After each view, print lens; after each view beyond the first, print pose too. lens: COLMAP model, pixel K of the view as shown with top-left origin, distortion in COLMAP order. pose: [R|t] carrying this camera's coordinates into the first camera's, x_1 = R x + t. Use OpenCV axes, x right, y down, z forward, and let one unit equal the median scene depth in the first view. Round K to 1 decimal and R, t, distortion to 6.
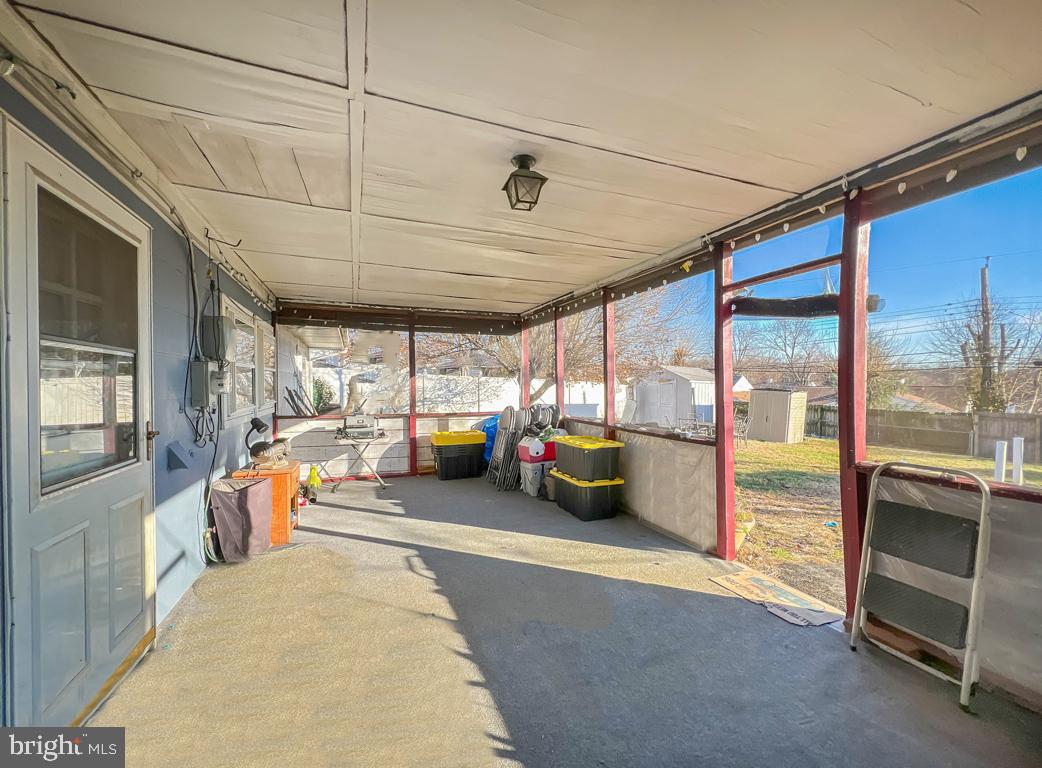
lens RADIAL K [[422.0, 0, 517.6], [0, 422.0, 382.4], [0, 0, 1]] dist [0.000027, -0.000225]
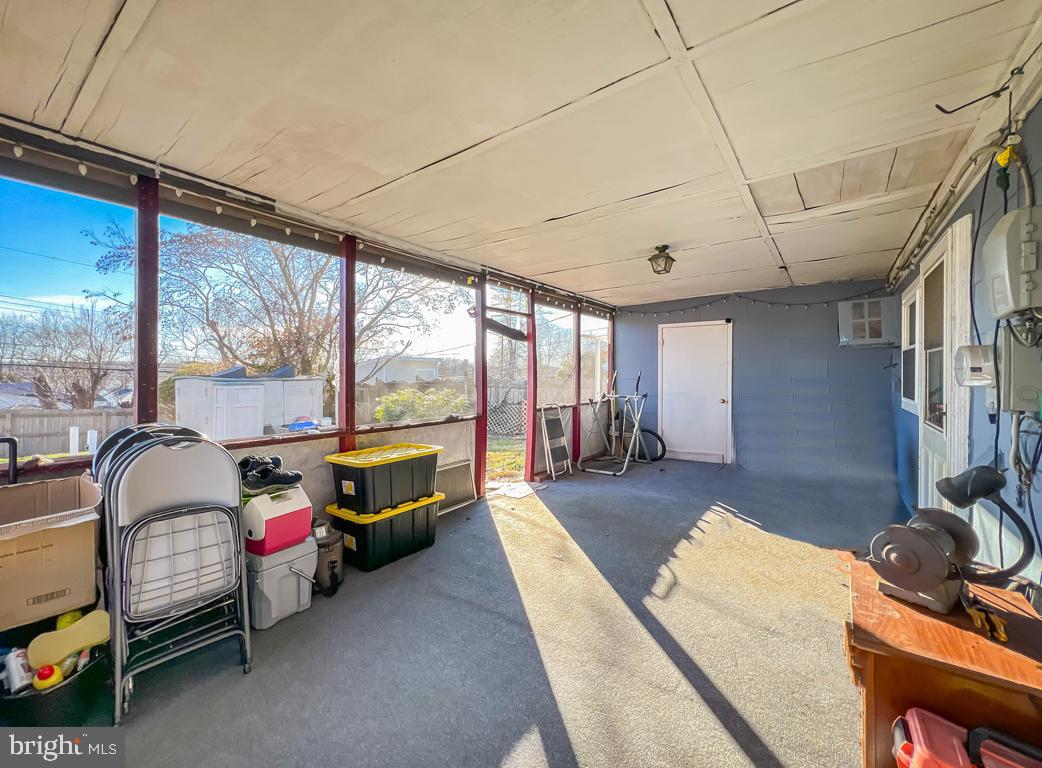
lens RADIAL K [[422.0, 0, 517.6], [0, 422.0, 382.4], [0, 0, 1]] dist [0.000027, -0.000225]
pose [[-0.531445, -0.006838, 0.847065, -0.771002], [0.006194, 0.999909, 0.011958, 0.015412], [-0.847070, 0.011602, -0.531355, 1.639613]]
